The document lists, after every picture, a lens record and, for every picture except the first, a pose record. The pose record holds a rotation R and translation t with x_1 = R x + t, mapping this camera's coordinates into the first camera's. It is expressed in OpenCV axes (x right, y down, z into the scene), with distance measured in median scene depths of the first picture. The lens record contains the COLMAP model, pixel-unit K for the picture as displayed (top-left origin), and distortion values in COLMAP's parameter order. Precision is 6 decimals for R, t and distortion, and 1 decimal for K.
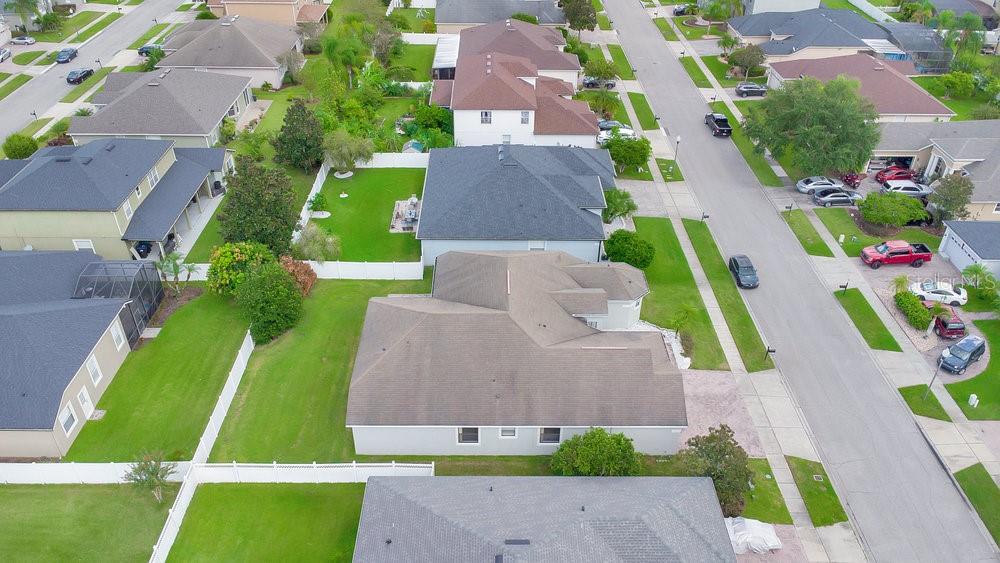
lens RADIAL K [[735.2, 0, 500.0], [0, 735.2, 281.5], [0, 0, 1]] dist [0.001757, -0.000674]
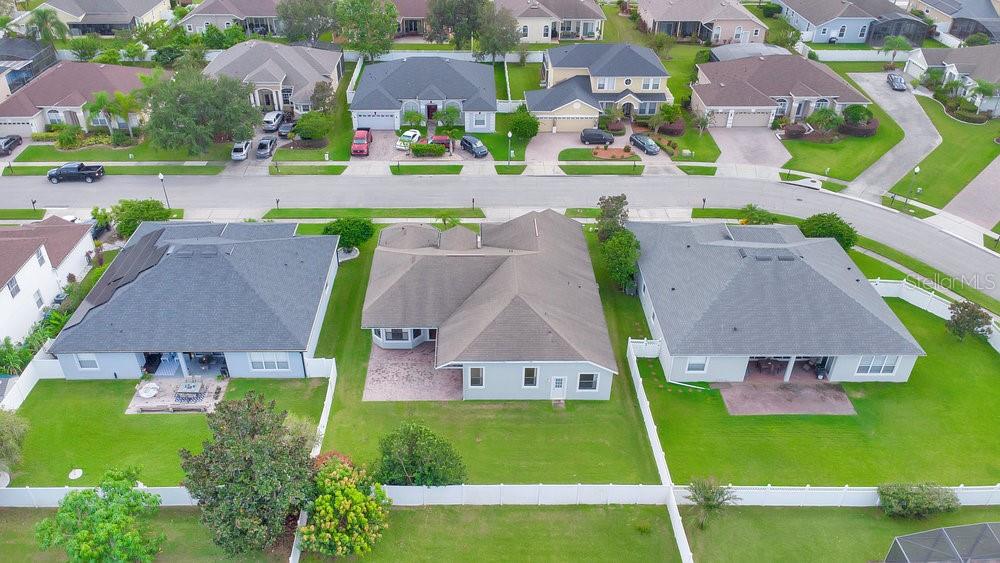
lens RADIAL K [[735.2, 0, 500.0], [0, 735.2, 281.5], [0, 0, 1]] dist [0.001757, -0.000674]
pose [[-0.012864, -0.577719, 0.816134, -0.729608], [0.562134, 0.670833, 0.483724, -0.383611], [-0.826946, 0.465000, 0.316126, 0.508929]]
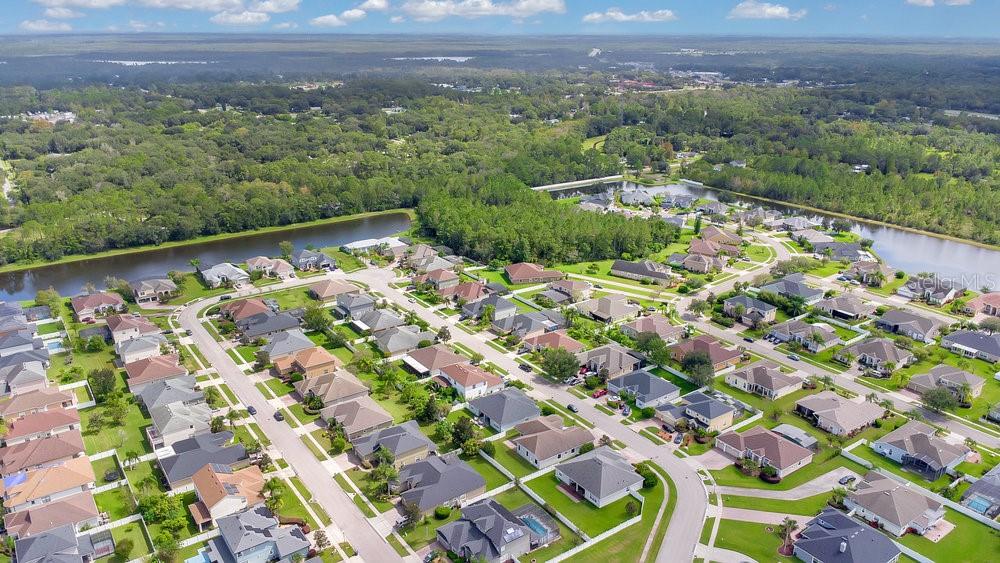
lens RADIAL K [[735.2, 0, 500.0], [0, 735.2, 281.5], [0, 0, 1]] dist [0.001757, -0.000674]
pose [[0.813242, -0.192510, 0.549161, -1.865404], [0.330303, 0.929650, -0.163248, -0.124341], [-0.479101, 0.314149, 0.819617, -2.048806]]
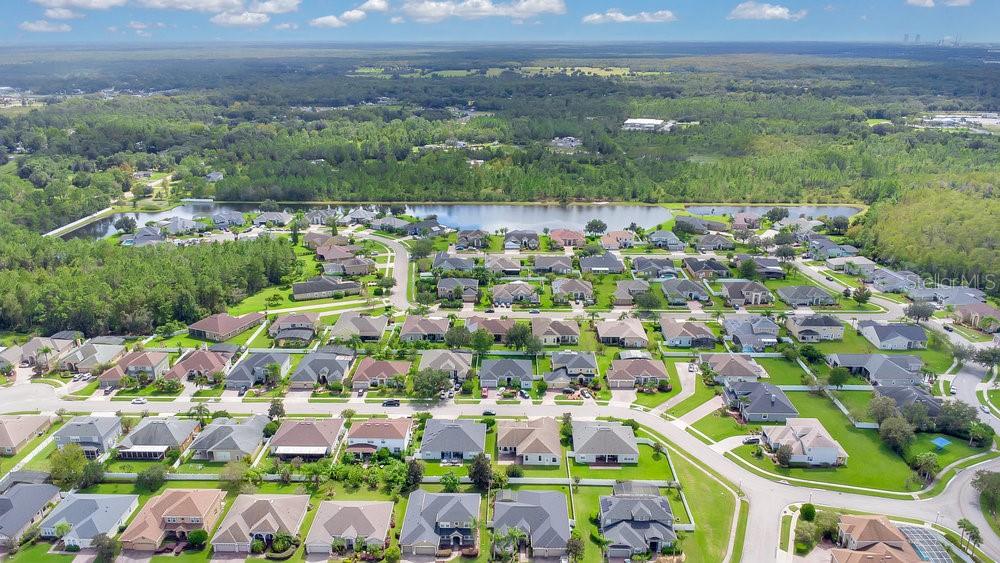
lens RADIAL K [[720.9, 0, 514.8], [0, 720.9, 302.3], [0, 0, 1]] dist [0.002139, 0.000472]
pose [[0.019945, -0.352986, 0.935416, -2.882212], [0.566915, 0.774647, 0.280231, -1.400627], [-0.823535, 0.524712, 0.215563, -0.175713]]
